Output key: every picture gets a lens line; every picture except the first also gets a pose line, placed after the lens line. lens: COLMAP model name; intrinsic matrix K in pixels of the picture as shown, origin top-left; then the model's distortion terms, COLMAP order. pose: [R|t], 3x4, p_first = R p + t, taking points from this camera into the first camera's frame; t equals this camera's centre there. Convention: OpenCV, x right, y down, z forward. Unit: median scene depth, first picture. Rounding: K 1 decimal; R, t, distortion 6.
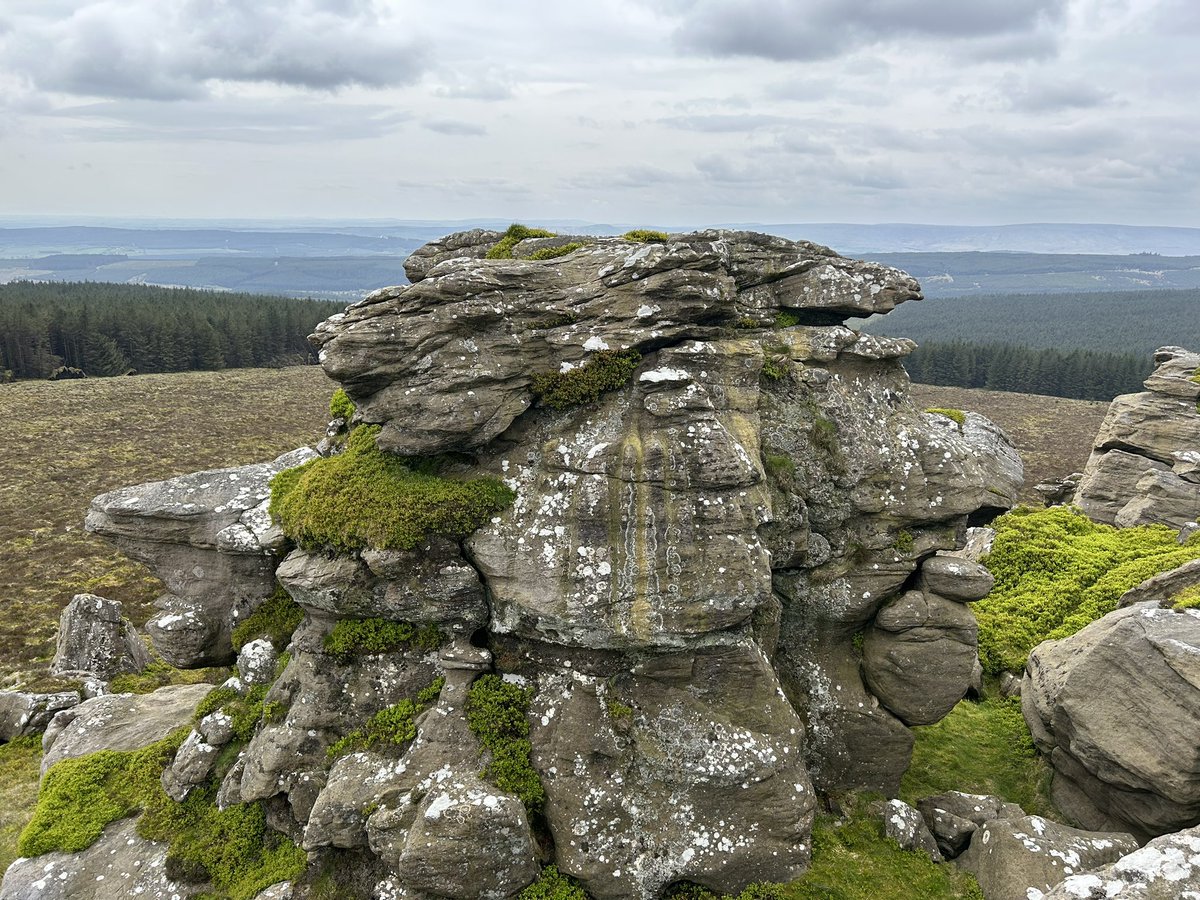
lens RADIAL K [[950.7, 0, 600.0], [0, 950.7, 450.0], [0, 0, 1]] dist [0.061940, -0.074408]
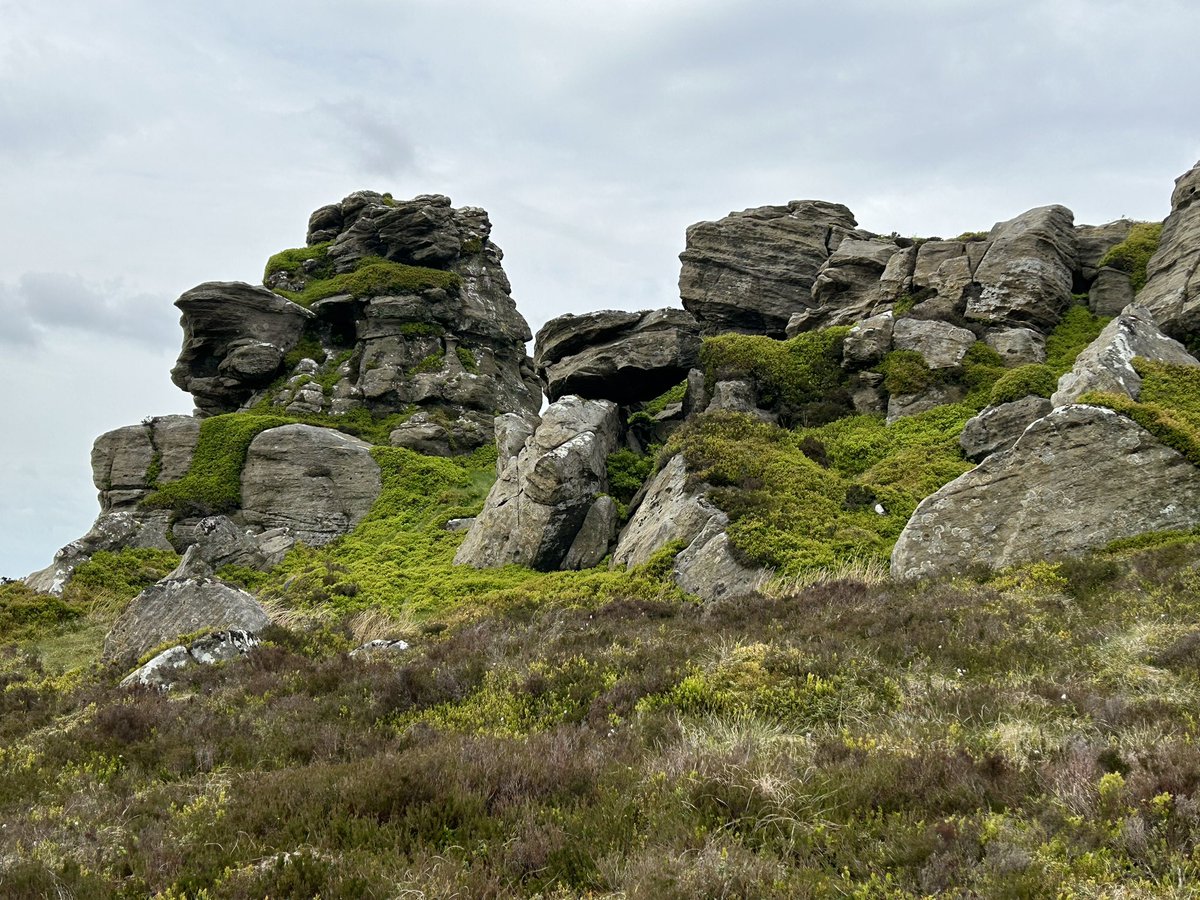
lens RADIAL K [[950.7, 0, 600.0], [0, 950.7, 450.0], [0, 0, 1]] dist [0.061940, -0.074408]
pose [[0.595831, 0.025610, 0.802702, -2.011446], [0.132782, 0.982595, -0.129911, 0.919739], [-0.792057, 0.183990, 0.582059, -0.802213]]
